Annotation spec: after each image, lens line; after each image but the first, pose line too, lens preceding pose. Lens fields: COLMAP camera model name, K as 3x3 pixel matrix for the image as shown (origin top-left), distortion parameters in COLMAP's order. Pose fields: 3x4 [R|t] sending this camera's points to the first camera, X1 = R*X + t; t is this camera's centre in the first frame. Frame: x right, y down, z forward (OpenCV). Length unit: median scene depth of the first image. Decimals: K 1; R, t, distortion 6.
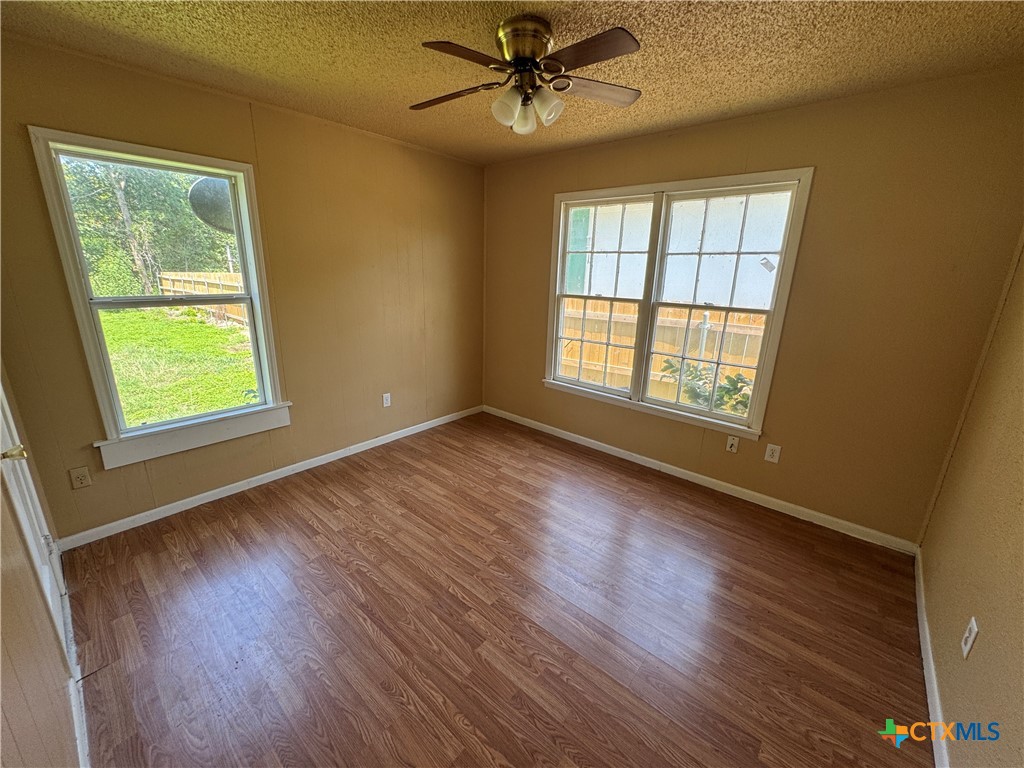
lens RADIAL K [[410.2, 0, 514.4], [0, 410.2, 384.9], [0, 0, 1]] dist [-0.002849, -0.000320]
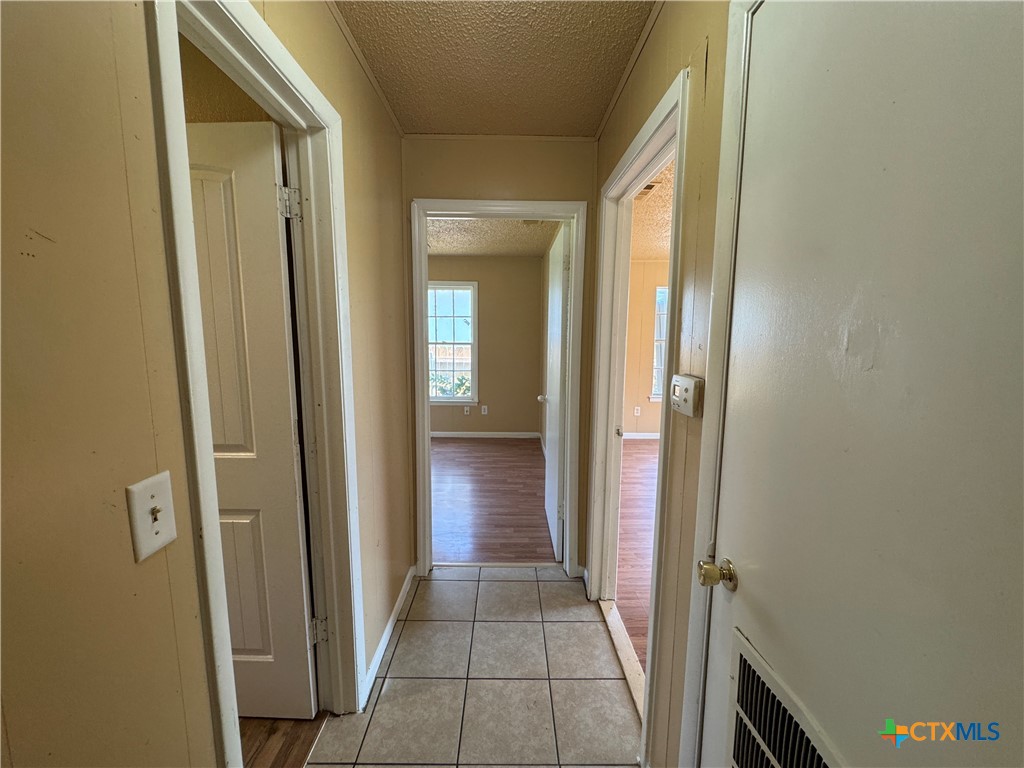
lens RADIAL K [[410.2, 0, 509.0], [0, 410.2, 382.7], [0, 0, 1]] dist [-0.002849, -0.000320]
pose [[0.751660, -0.104905, 0.651154, -0.618480], [0.188256, 0.980323, -0.059378, 0.178210], [-0.632113, 0.167216, 0.756619, -0.678625]]
